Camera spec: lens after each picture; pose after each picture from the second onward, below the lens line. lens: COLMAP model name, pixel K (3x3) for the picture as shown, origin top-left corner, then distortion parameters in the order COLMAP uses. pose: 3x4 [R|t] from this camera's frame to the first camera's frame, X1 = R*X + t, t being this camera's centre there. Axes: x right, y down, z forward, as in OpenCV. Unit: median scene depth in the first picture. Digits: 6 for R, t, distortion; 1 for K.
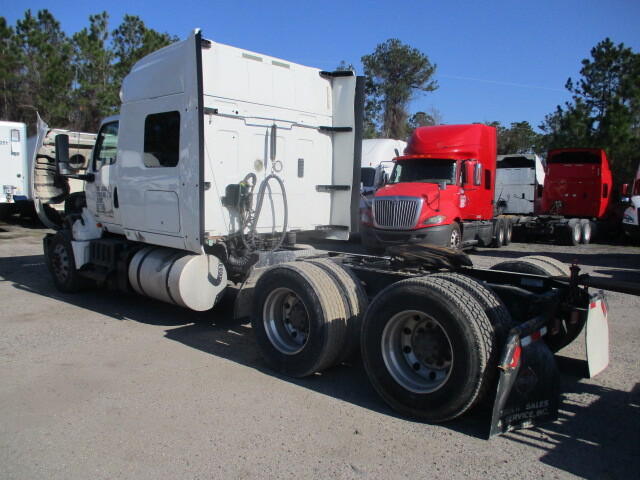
lens RADIAL K [[522.8, 0, 324.6], [0, 522.8, 239.8], [0, 0, 1]] dist [-0.039754, 0.006001]
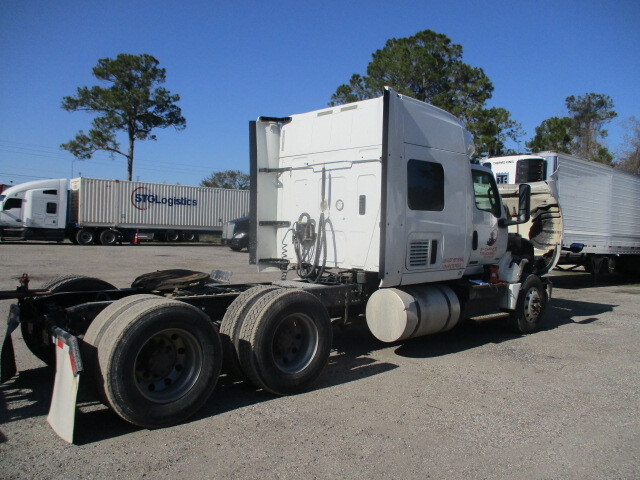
lens RADIAL K [[522.8, 0, 324.6], [0, 522.8, 239.8], [0, 0, 1]] dist [-0.039754, 0.006001]
pose [[-0.082457, 0.001925, -0.996593, 0.900453], [-0.121962, 0.992462, 0.012008, -0.074767], [0.989104, 0.122536, -0.081601, 0.995034]]
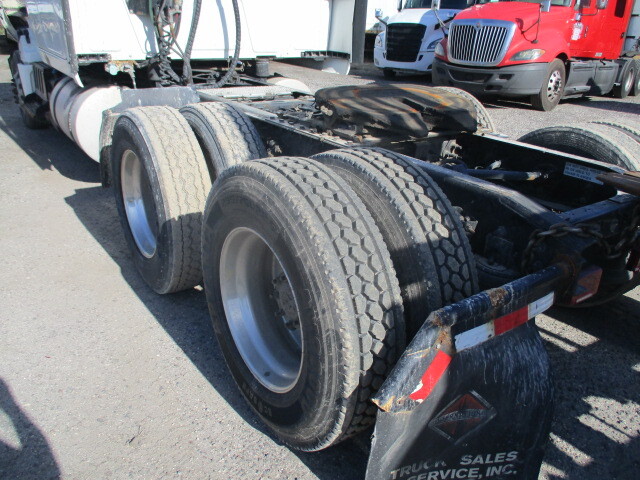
lens RADIAL K [[522.8, 0, 324.6], [0, 522.8, 239.8], [0, 0, 1]] dist [-0.039754, 0.006001]
pose [[0.975881, 0.104466, -0.191686, 0.172205], [-0.041706, 0.951113, 0.306014, -0.001275], [0.214283, -0.290639, 0.932530, 0.304367]]
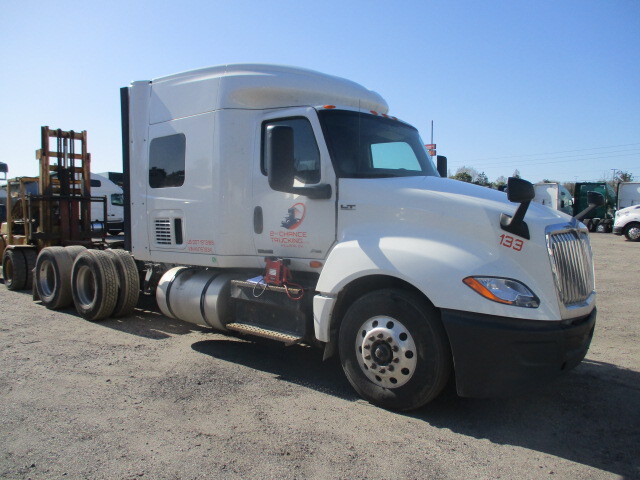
lens RADIAL K [[522.8, 0, 324.6], [0, 522.8, 239.8], [0, 0, 1]] dist [-0.039754, 0.006001]
pose [[-0.998839, -0.022677, -0.042503, -0.103547], [-0.028625, 0.989017, 0.145001, -0.169732], [0.038748, 0.146050, -0.988518, 1.853102]]
